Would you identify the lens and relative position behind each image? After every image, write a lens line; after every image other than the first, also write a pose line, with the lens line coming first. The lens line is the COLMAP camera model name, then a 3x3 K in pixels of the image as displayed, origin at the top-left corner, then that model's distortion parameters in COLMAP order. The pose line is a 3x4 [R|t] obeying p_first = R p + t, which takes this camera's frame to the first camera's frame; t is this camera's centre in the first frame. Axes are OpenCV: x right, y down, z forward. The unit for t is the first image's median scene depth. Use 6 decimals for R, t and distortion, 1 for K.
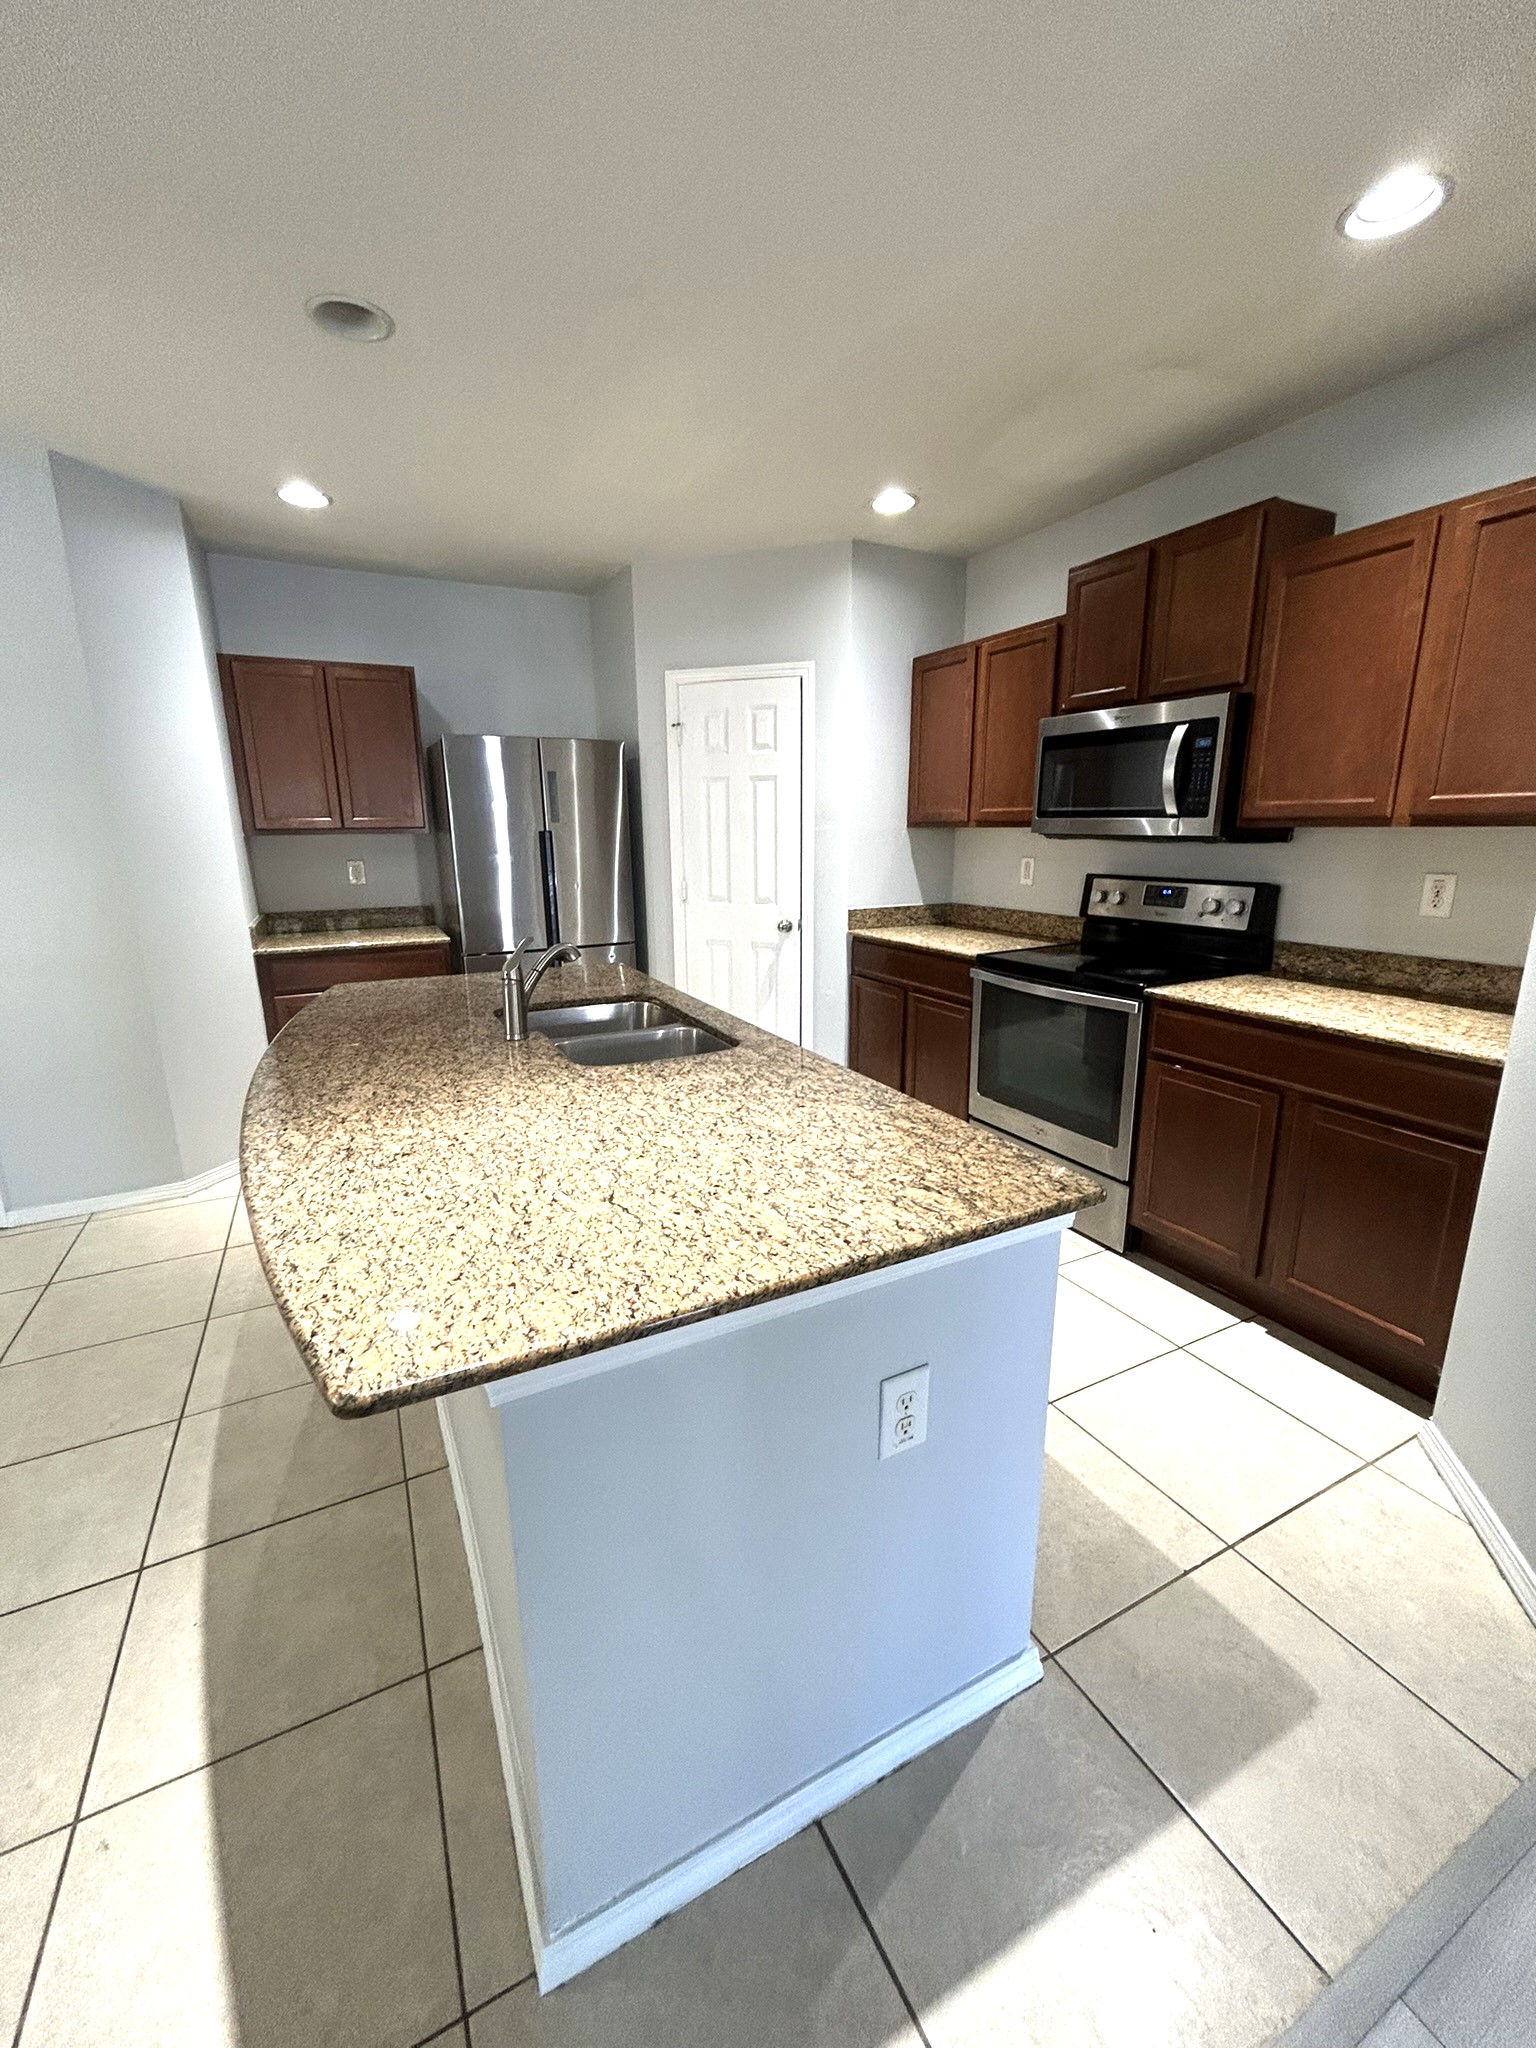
lens RADIAL K [[833.1, 0, 770.6], [0, 833.1, 1025.2], [0, 0, 1]] dist [-0.000250, 0.001113]
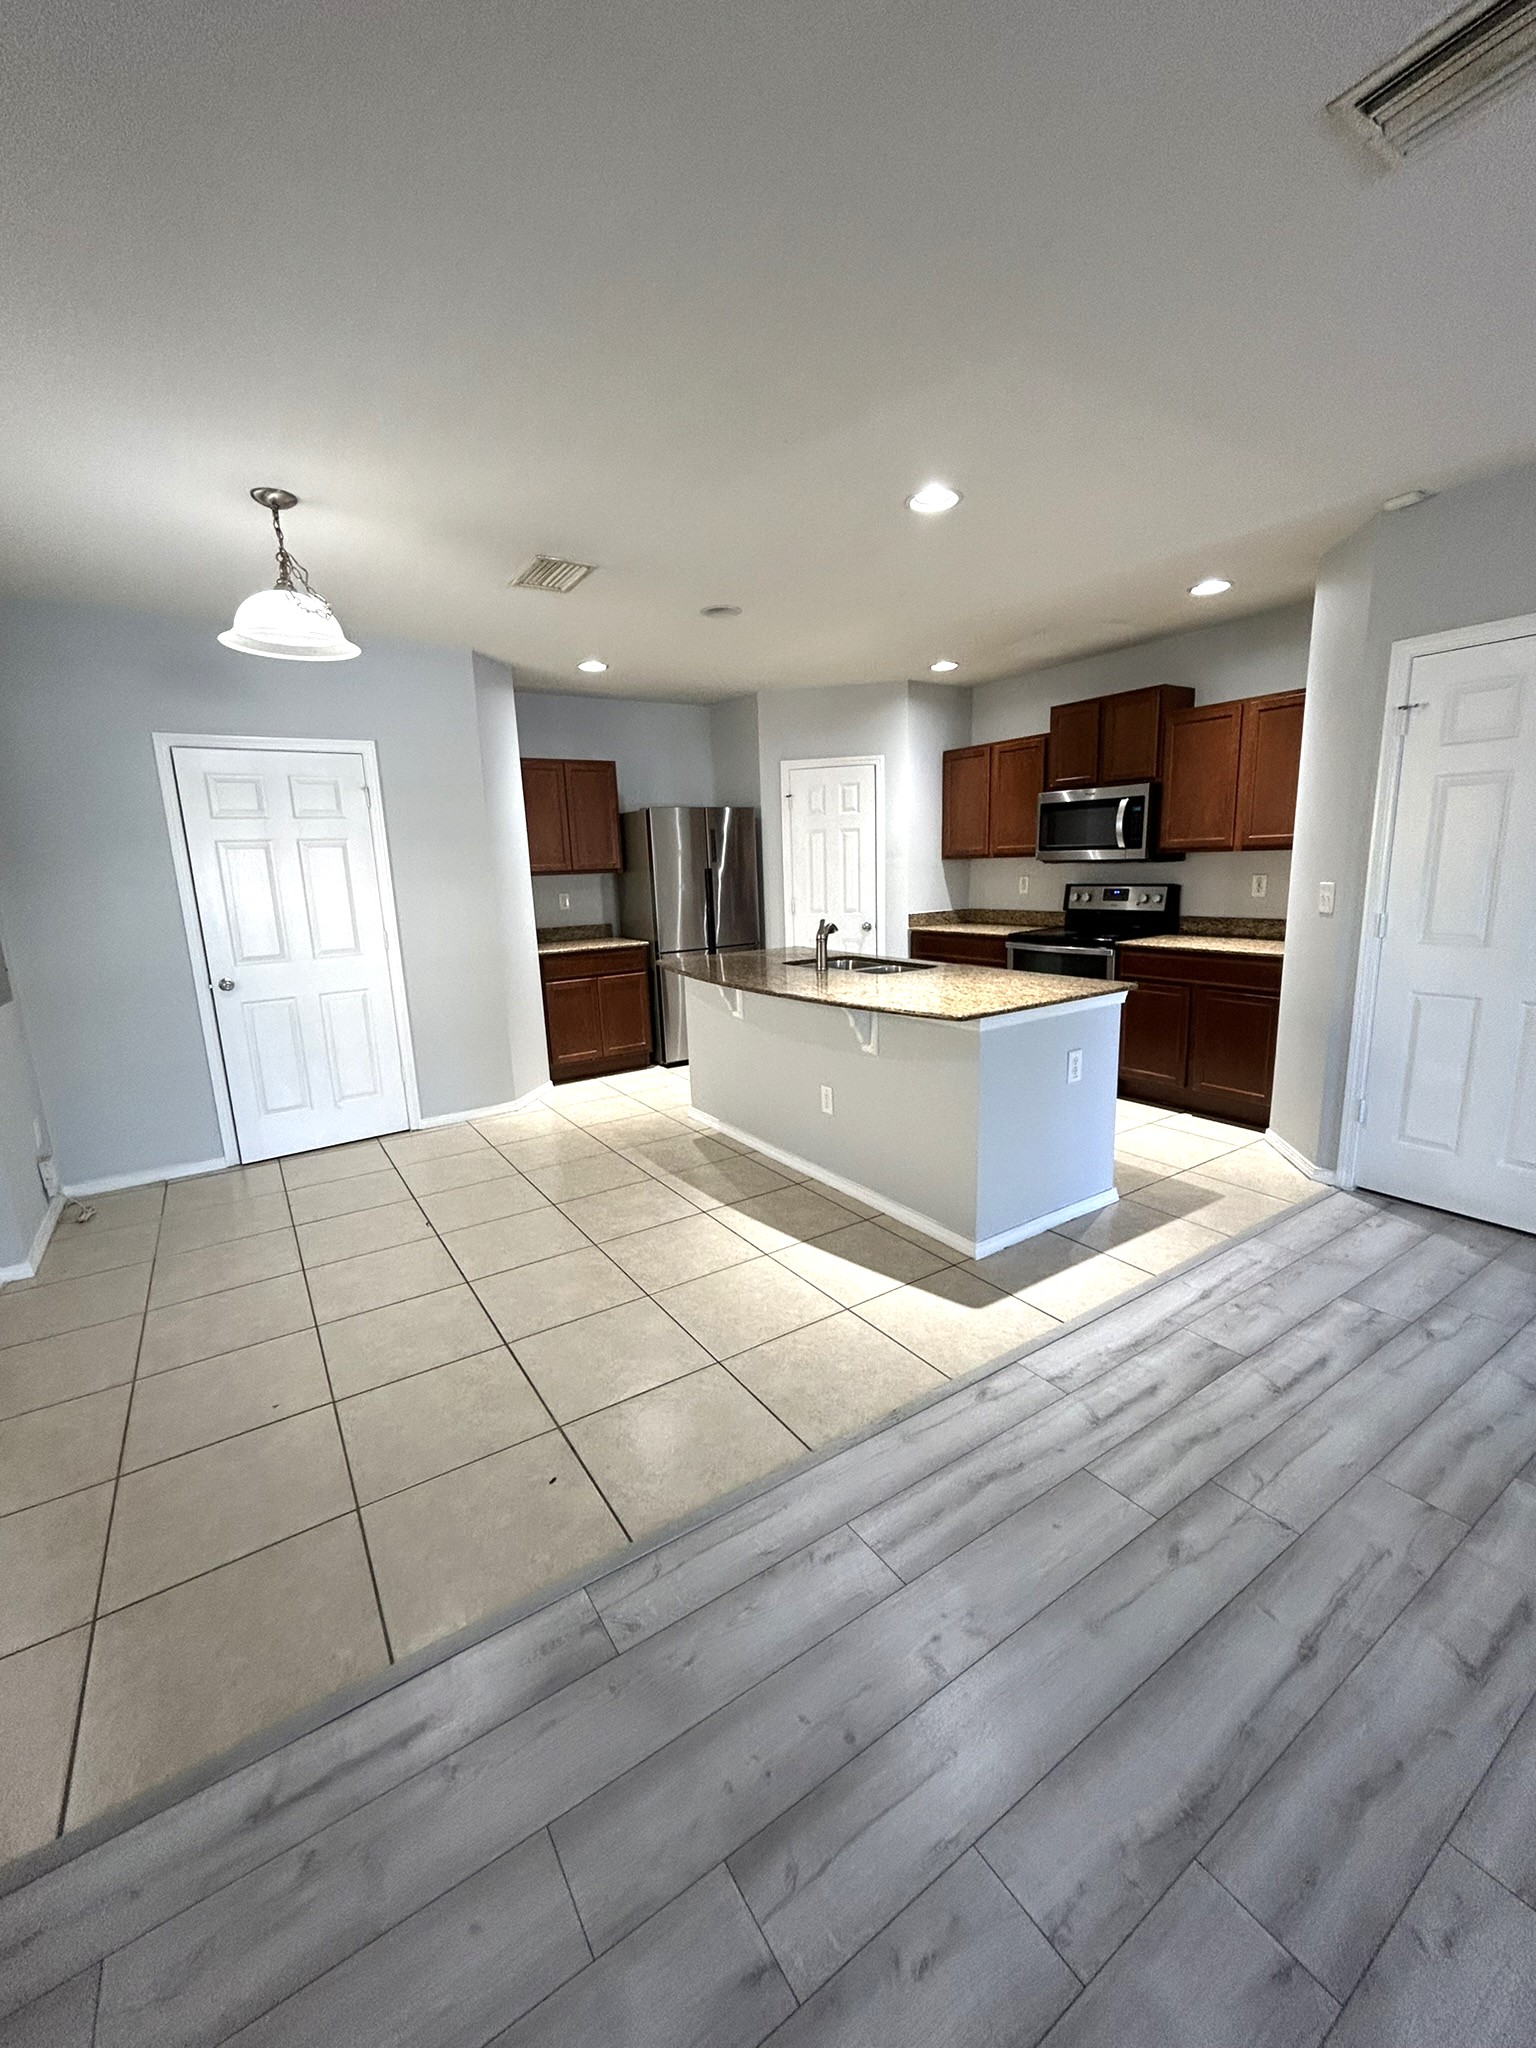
lens RADIAL K [[833.1, 0, 770.6], [0, 833.1, 1025.2], [0, 0, 1]] dist [-0.000250, 0.001113]
pose [[0.993936, -0.047360, 0.099235, -0.486493], [0.051541, 0.997869, -0.040003, 0.169869], [-0.097129, 0.044875, 0.994260, -0.726200]]
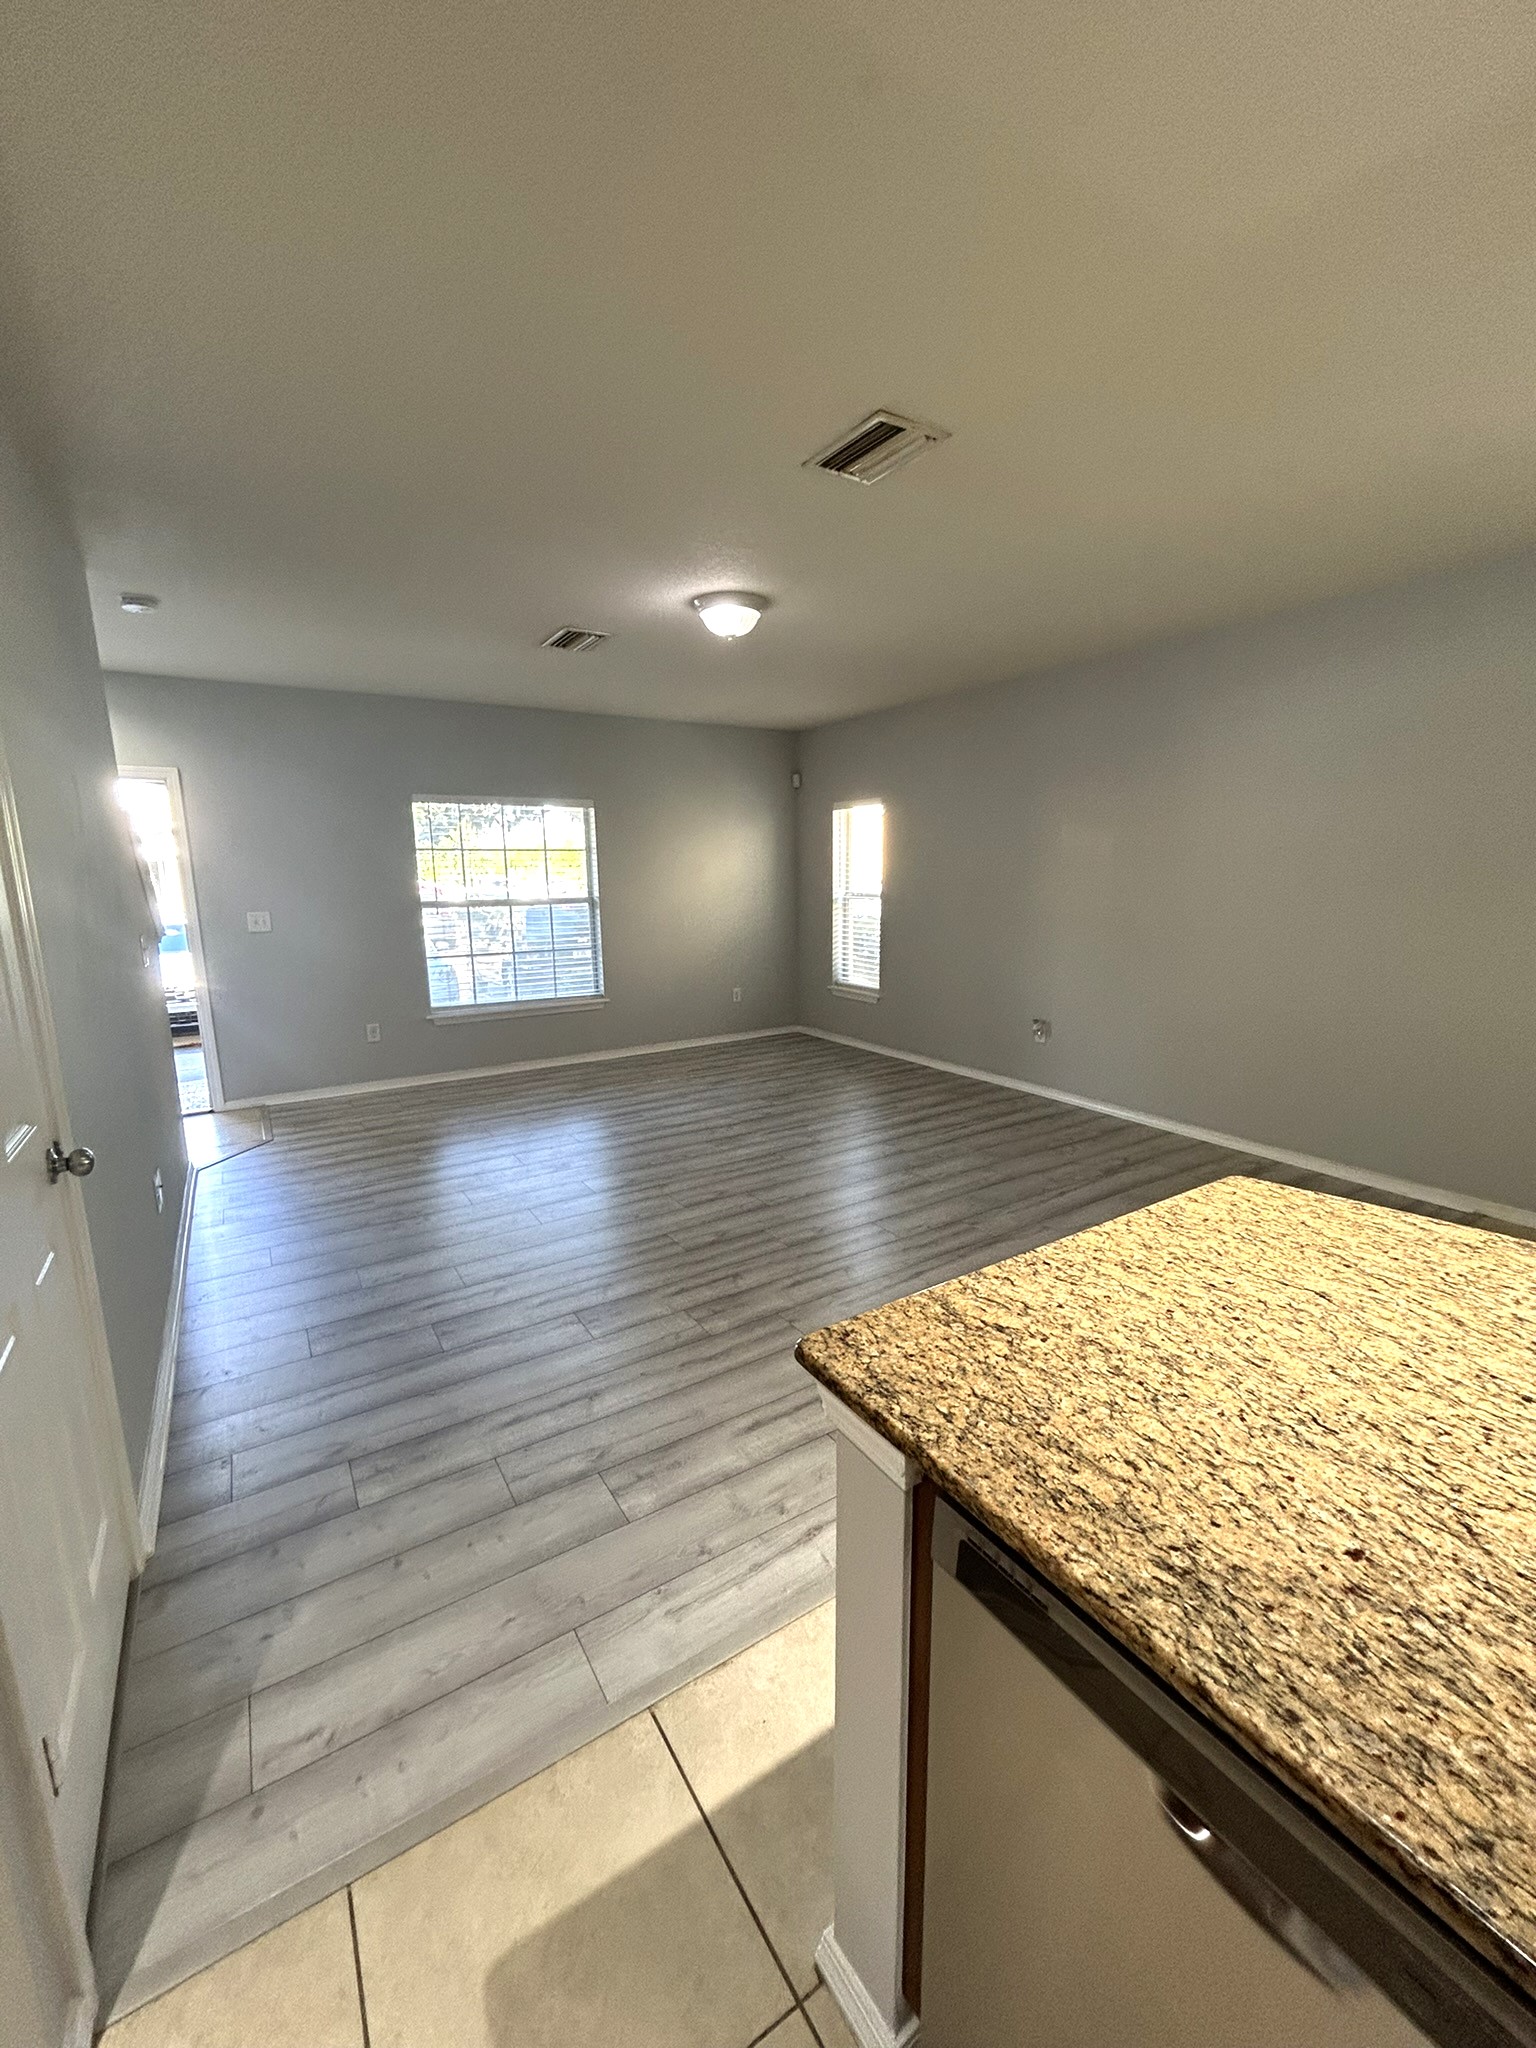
lens RADIAL K [[833.1, 0, 770.6], [0, 833.1, 1025.2], [0, 0, 1]] dist [-0.000250, 0.001113]
pose [[-0.995101, 0.038042, -0.091246, 0.220180], [-0.002864, 0.911511, 0.411265, -0.200243], [0.098818, 0.409511, -0.906937, 0.730933]]
